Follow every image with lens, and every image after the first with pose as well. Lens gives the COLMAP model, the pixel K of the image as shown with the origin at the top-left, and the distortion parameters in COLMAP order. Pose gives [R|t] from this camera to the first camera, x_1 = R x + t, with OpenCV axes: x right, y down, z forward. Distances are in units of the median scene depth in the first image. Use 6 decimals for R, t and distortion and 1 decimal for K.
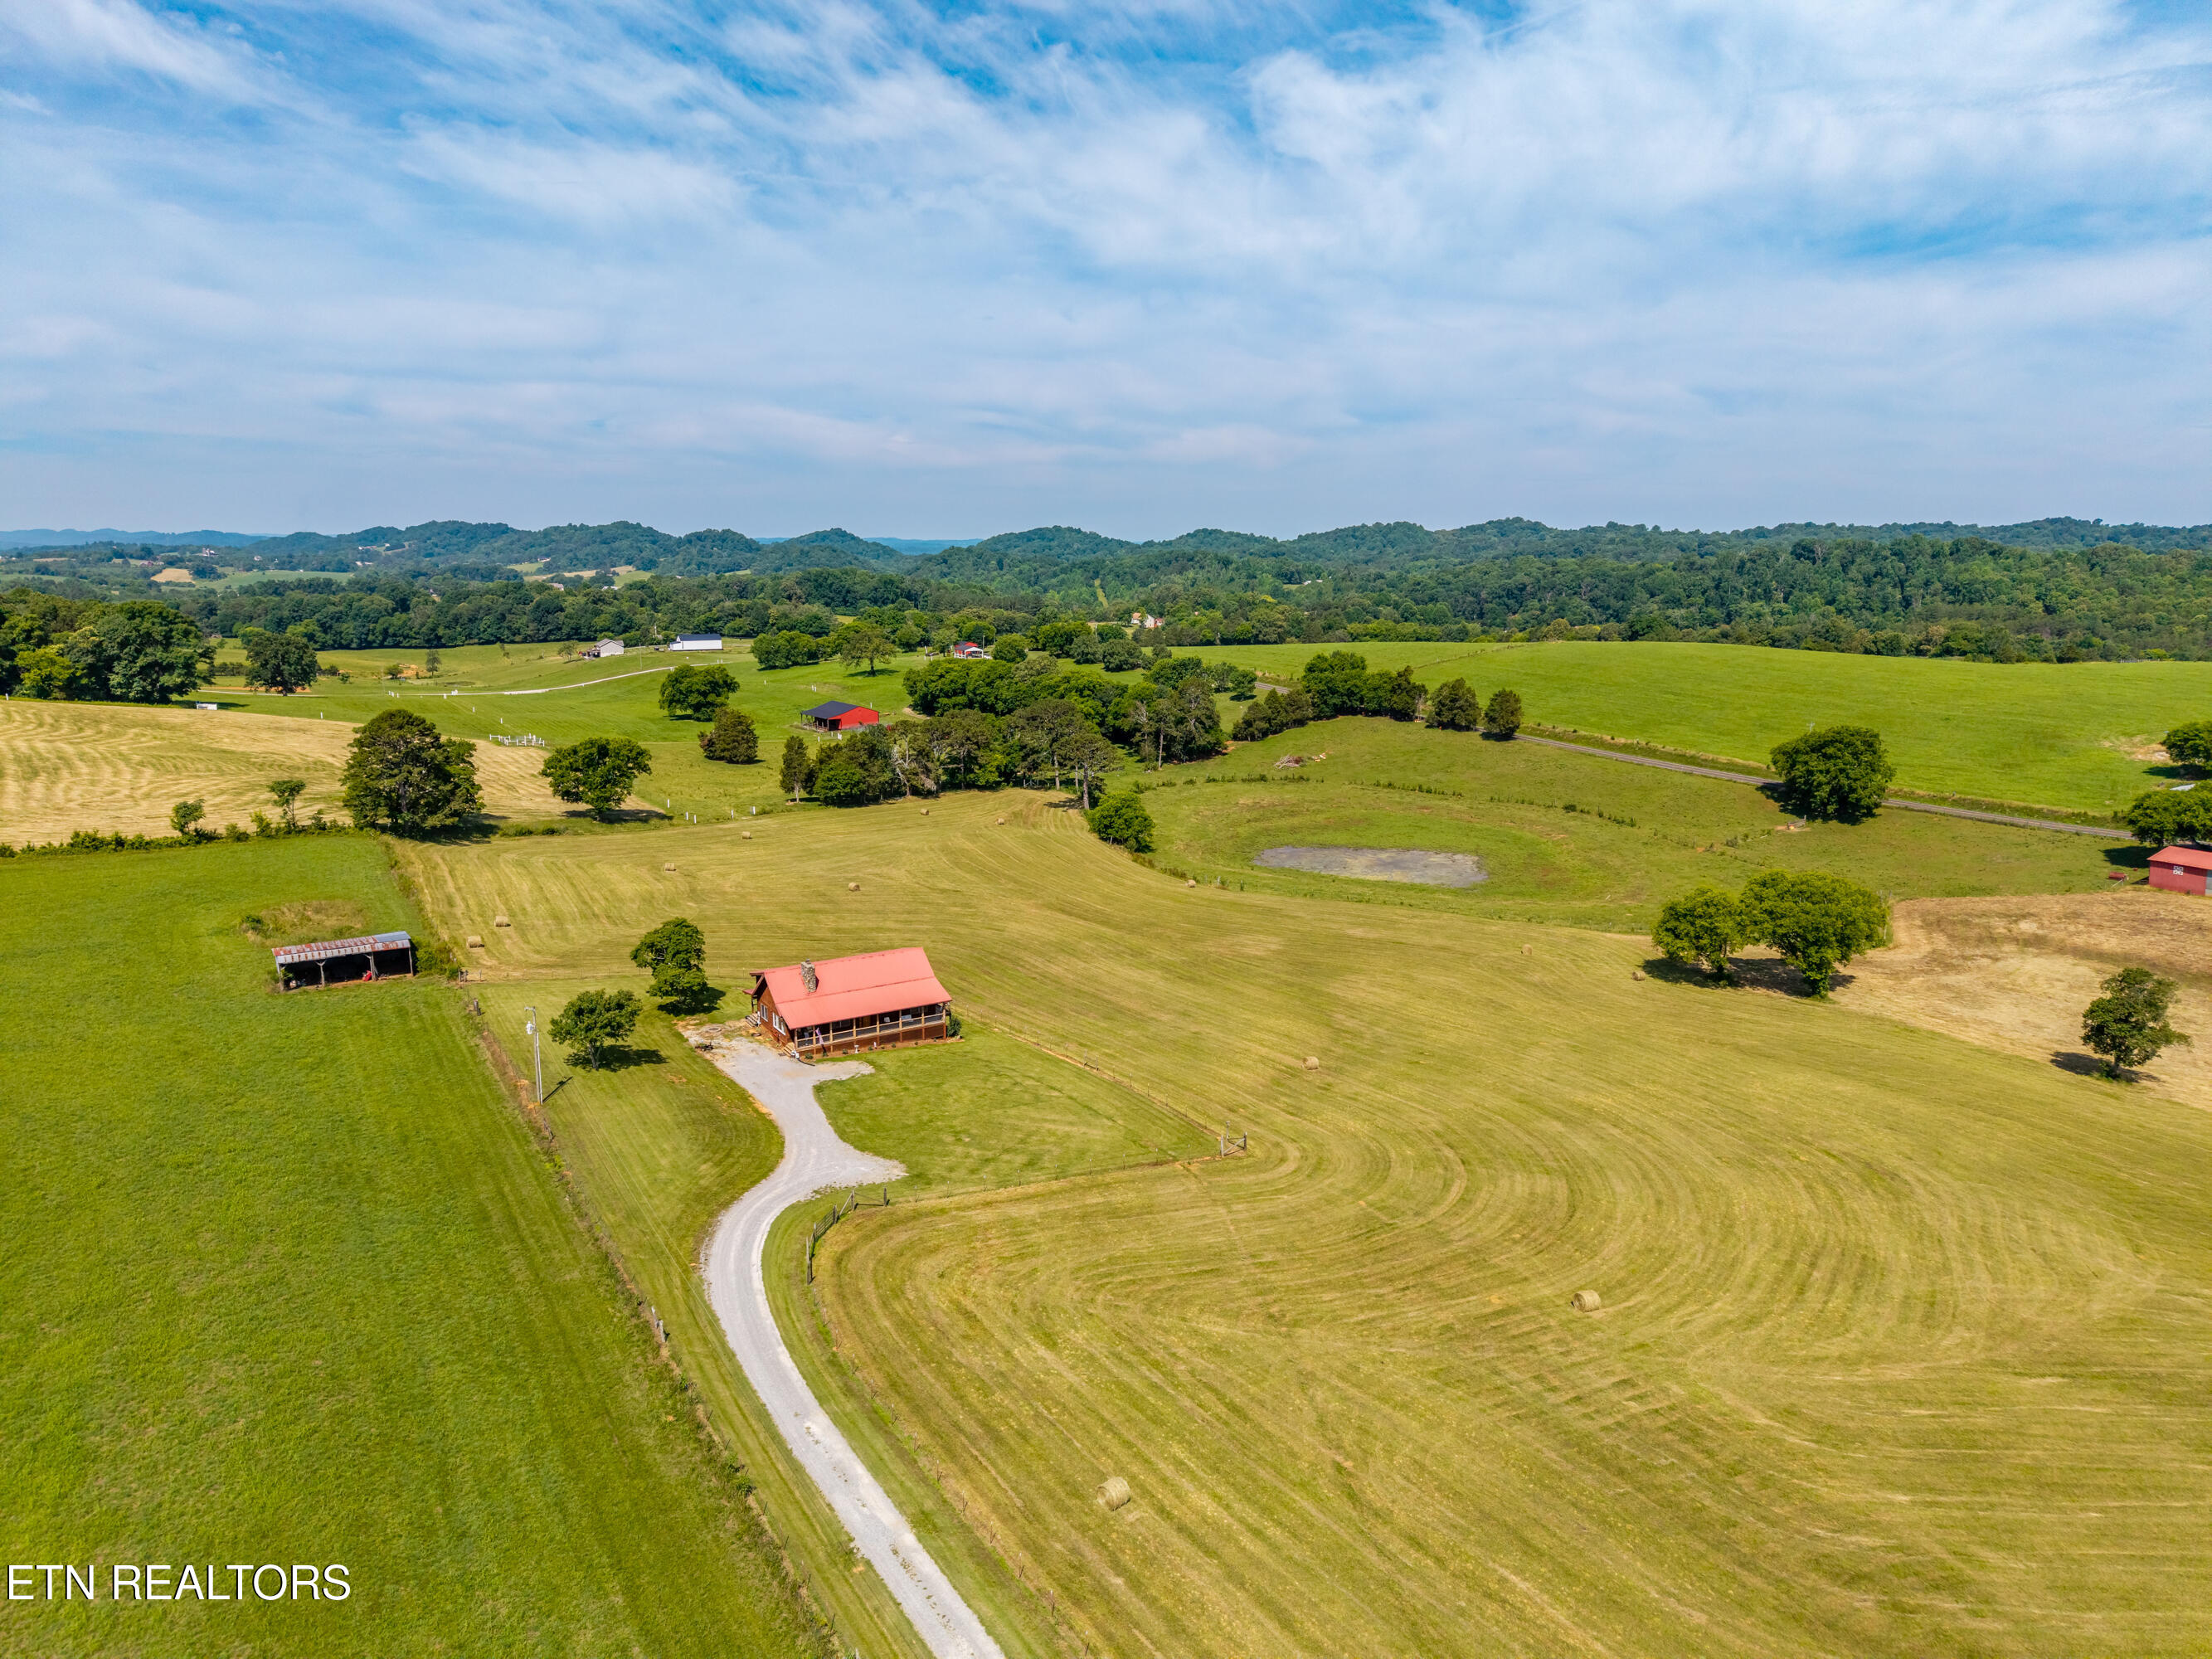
lens RADIAL K [[1521.4, 0, 1102.2], [0, 1521.4, 817.5], [0, 0, 1]] dist [0.038219, -0.040533]
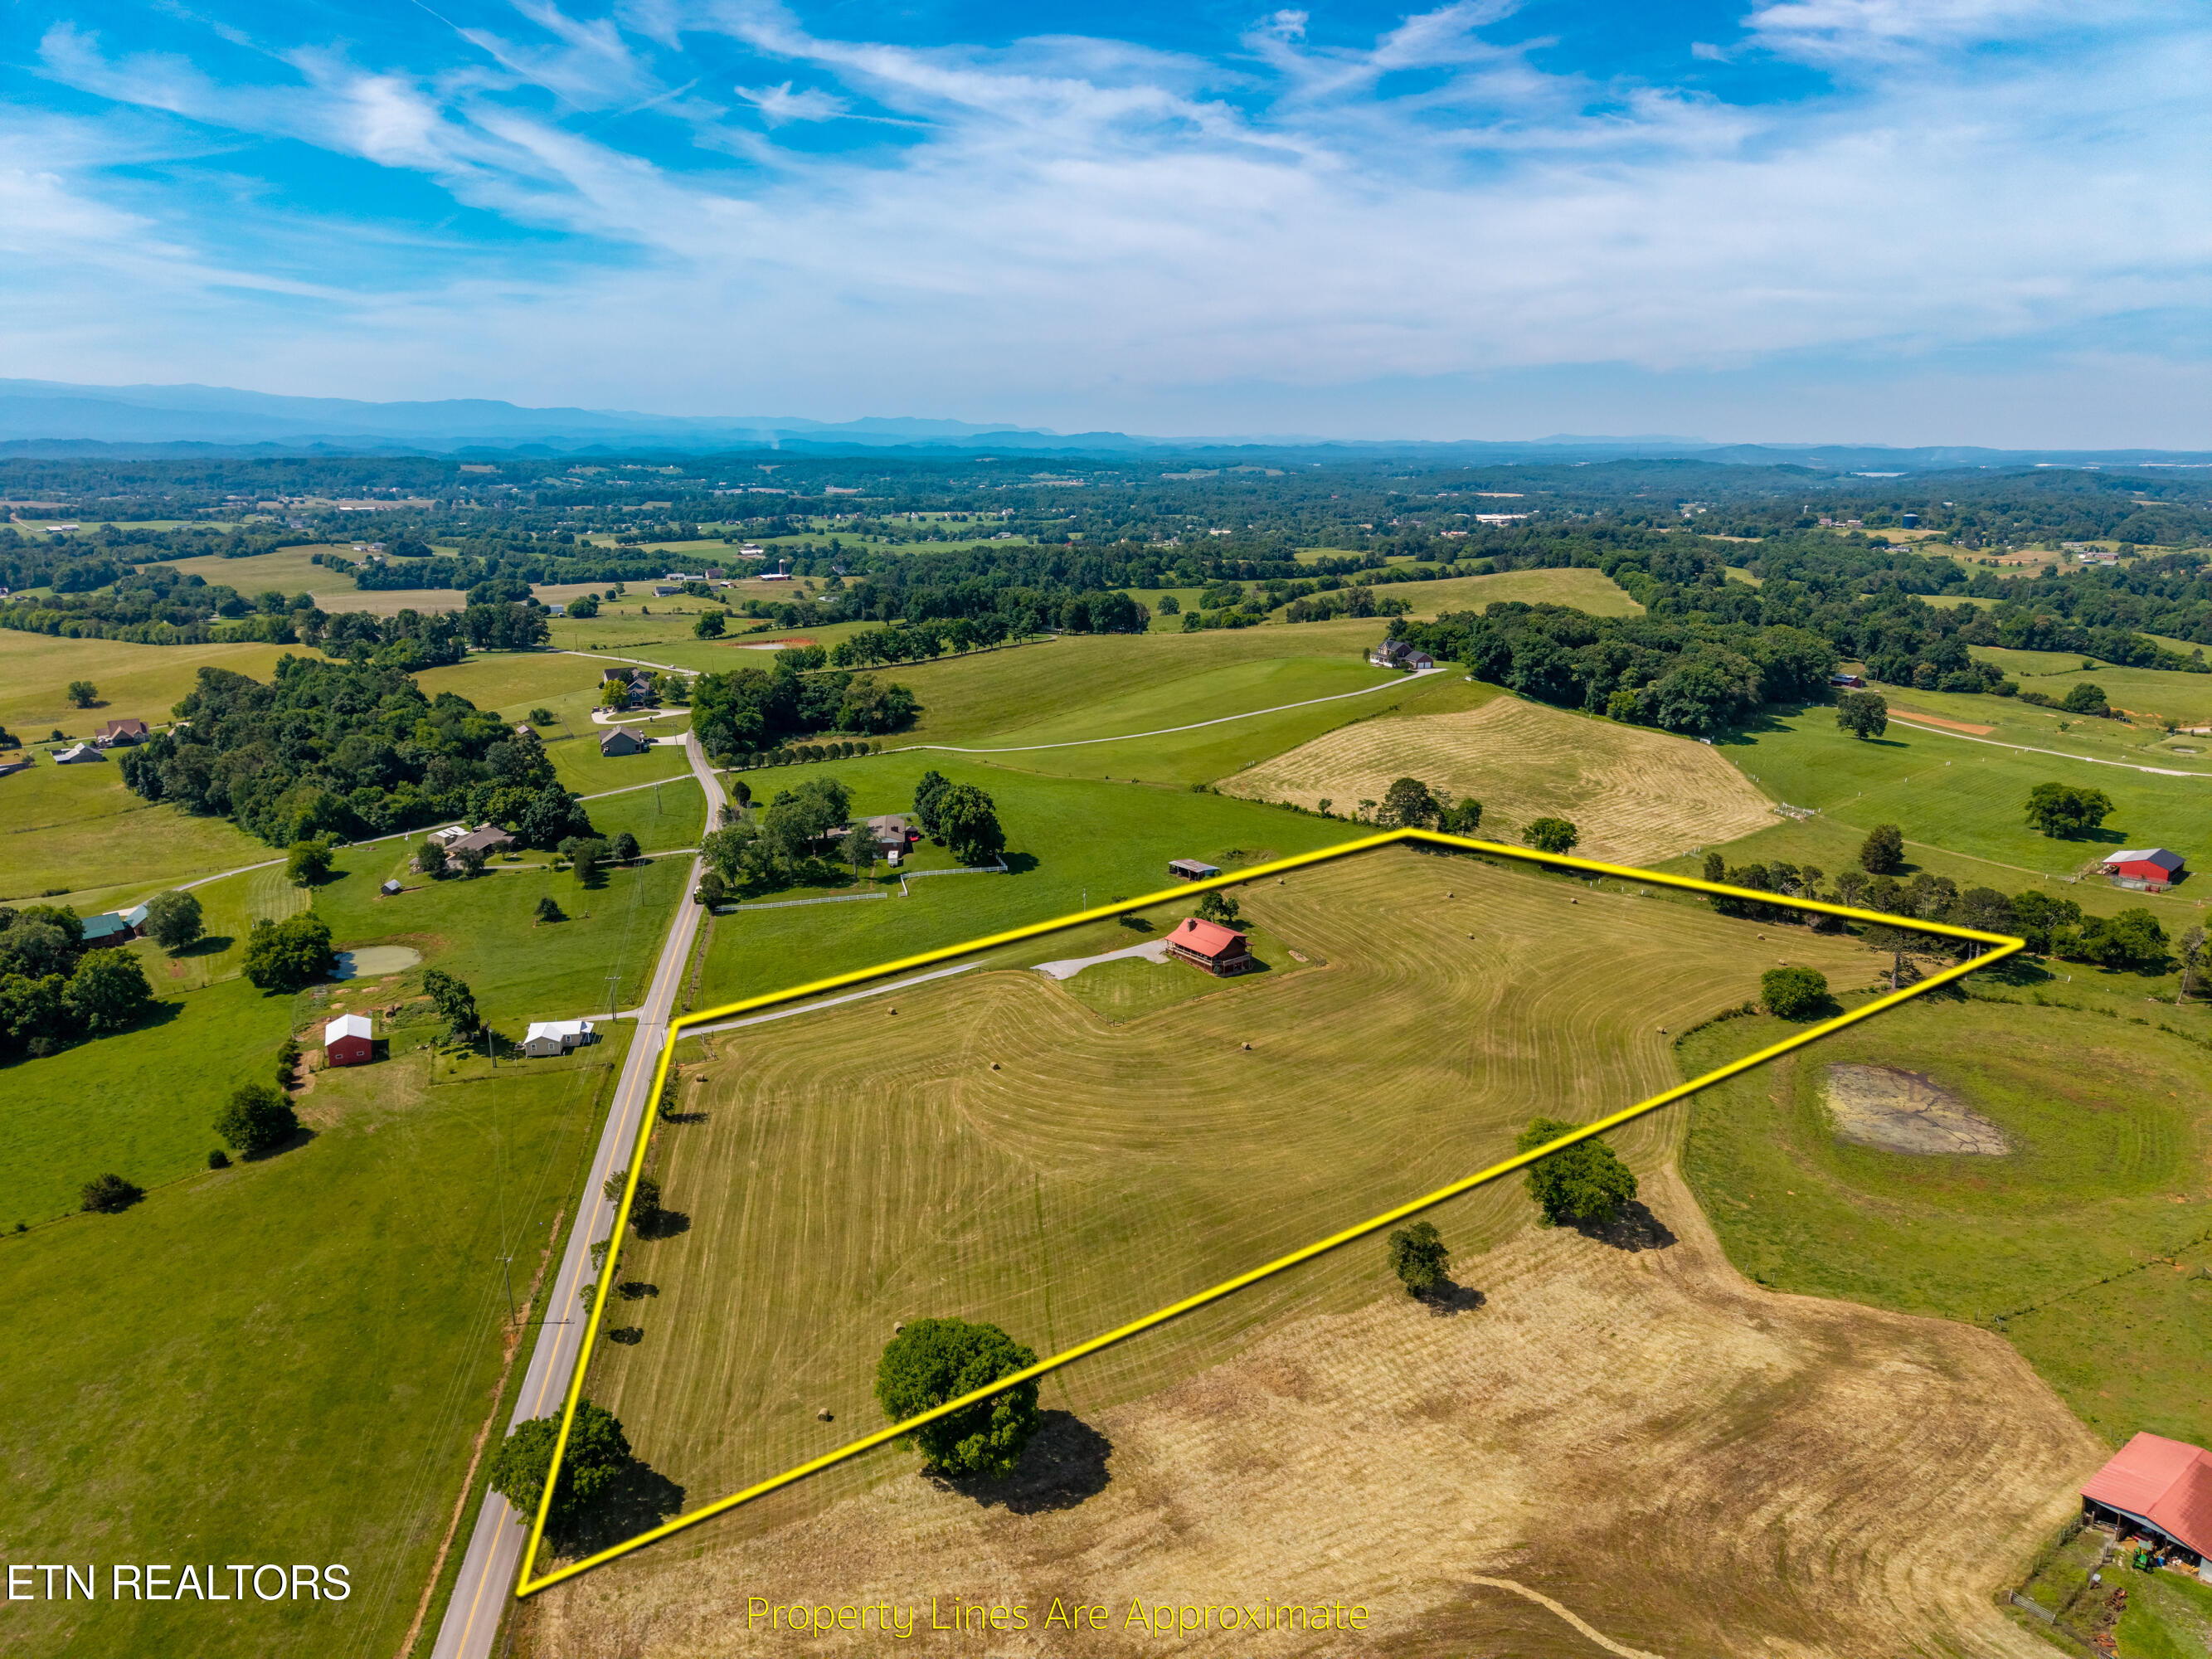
lens RADIAL K [[1521.4, 0, 1105.3], [0, 1521.4, 824.6], [0, 0, 1]] dist [0.038219, -0.040533]
pose [[0.107458, 0.250097, -0.962239, 0.262235], [-0.176028, 0.957339, 0.229166, -0.073127], [0.978502, 0.144755, 0.146898, 0.060088]]
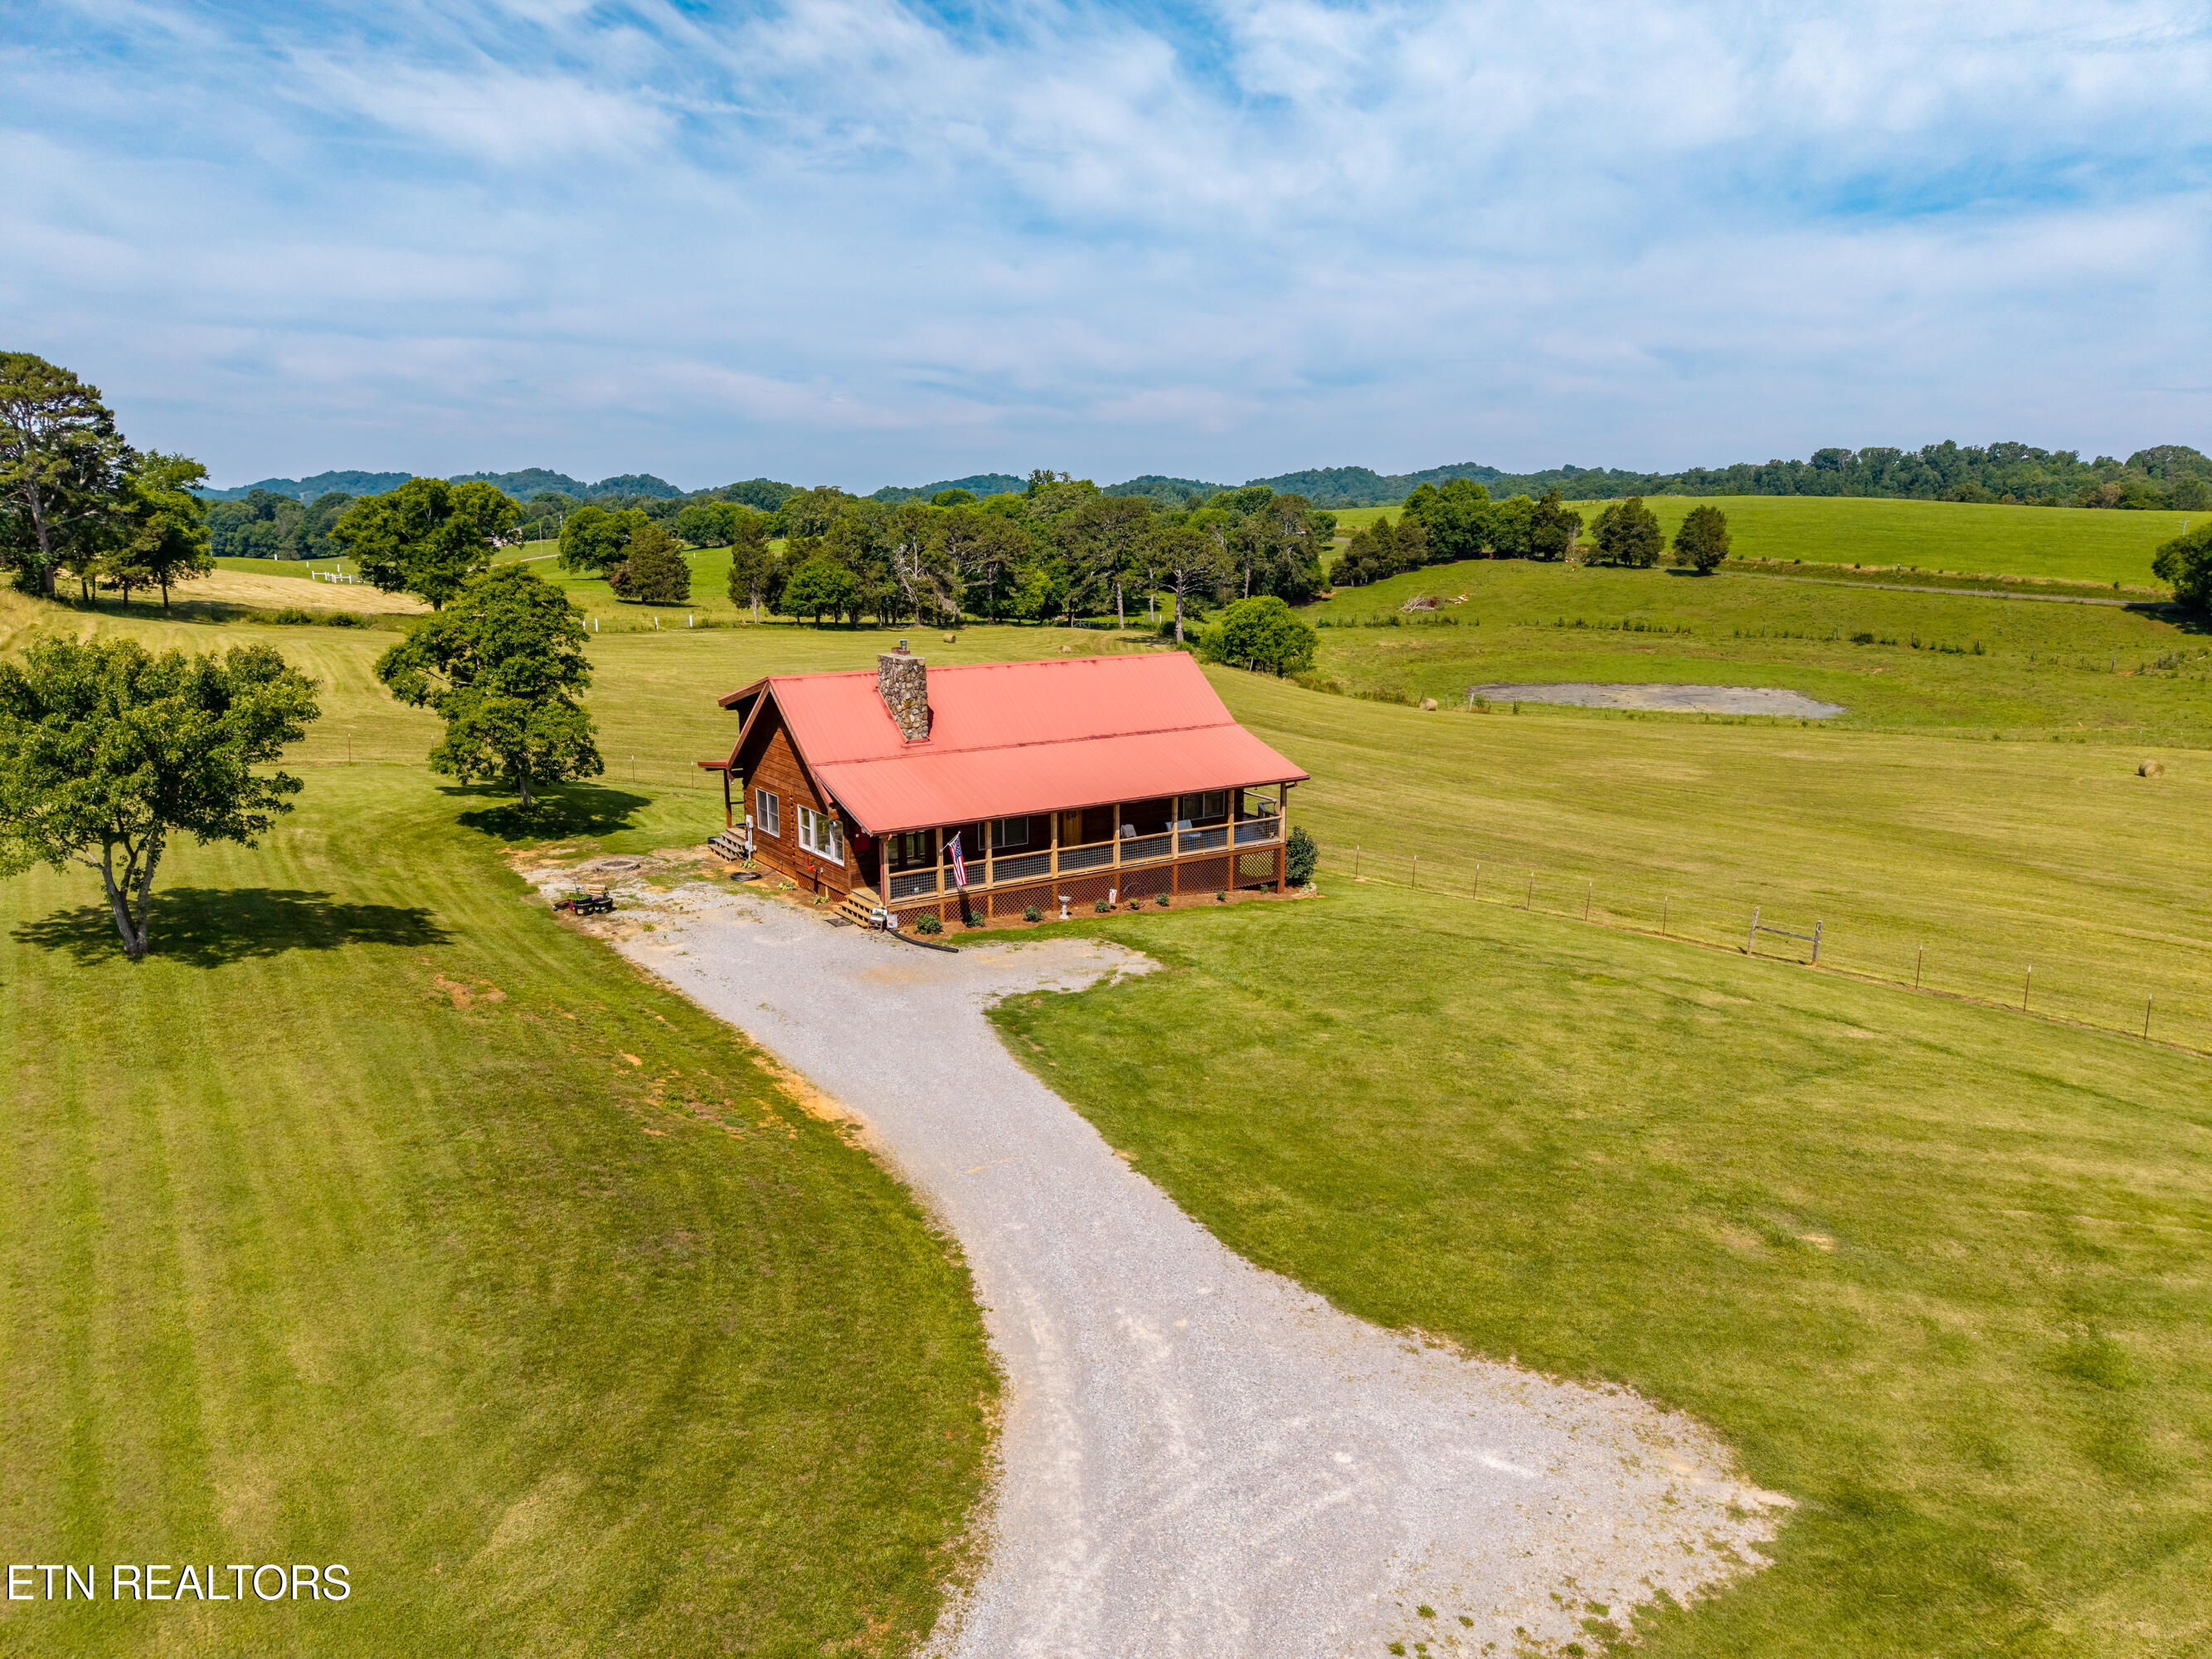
lens RADIAL K [[1521.4, 0, 1098.9], [0, 1521.4, 840.7], [0, 0, 1]] dist [0.038219, -0.040533]
pose [[0.999009, -0.011285, 0.043049, -0.019966], [0.009737, 0.999304, 0.035999, 0.015193], [-0.043425, -0.035544, 0.998424, 0.080980]]
